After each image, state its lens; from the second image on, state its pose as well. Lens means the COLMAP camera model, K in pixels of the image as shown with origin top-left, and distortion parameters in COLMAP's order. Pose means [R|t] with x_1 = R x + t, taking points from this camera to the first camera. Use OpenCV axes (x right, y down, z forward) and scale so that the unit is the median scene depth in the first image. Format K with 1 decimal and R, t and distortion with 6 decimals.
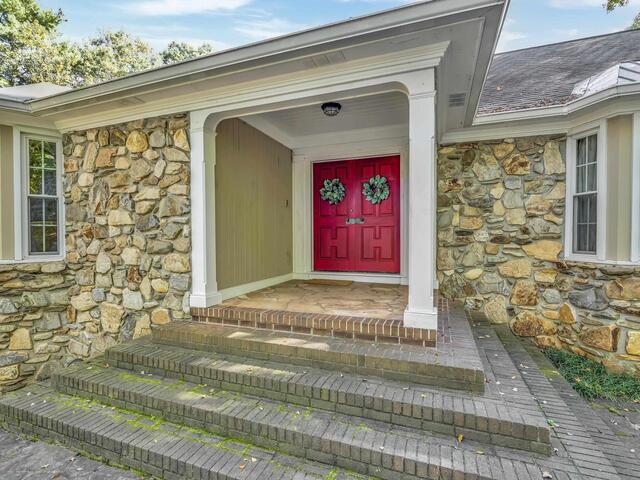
lens RADIAL K [[316.1, 0, 320.0], [0, 316.1, 240.0], [0, 0, 1]] dist [-0.004911, 0.000318]
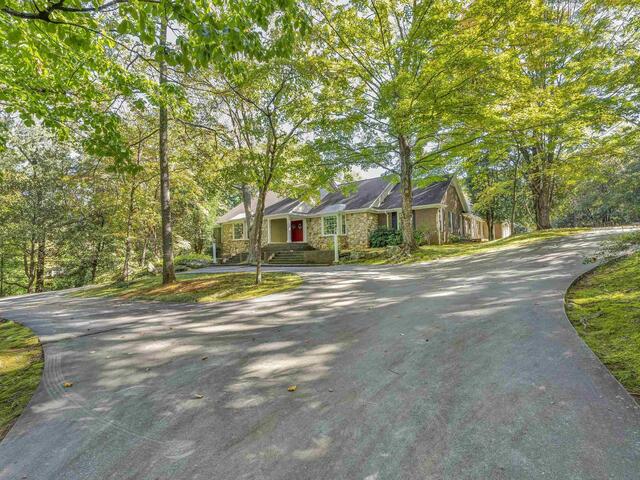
lens RADIAL K [[316.1, 0, 320.0], [0, 316.1, 240.0], [0, 0, 1]] dist [-0.004911, 0.000318]
pose [[0.955207, -0.035108, -0.293847, 2.622664], [0.021461, 0.998541, -0.049541, 0.445880], [0.295158, 0.041016, 0.954568, -5.108768]]
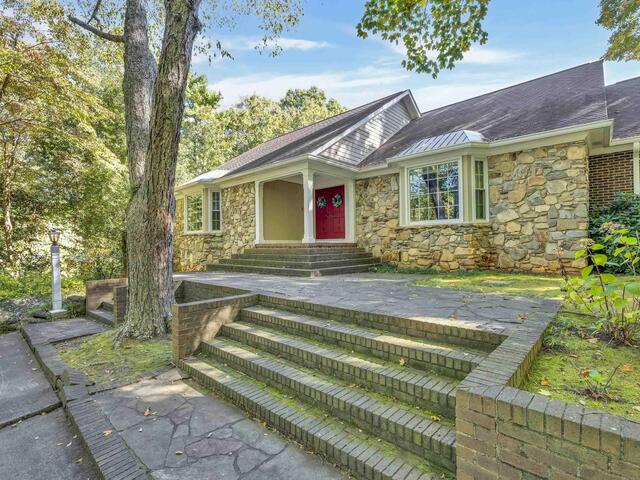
lens RADIAL K [[316.1, 0, 320.0], [0, 316.1, 240.0], [0, 0, 1]] dist [-0.004911, 0.000318]
pose [[0.928573, -0.013728, -0.370896, 1.094518], [0.006458, 0.999762, -0.020836, 0.199235], [0.371094, 0.016953, 0.928441, -1.349929]]
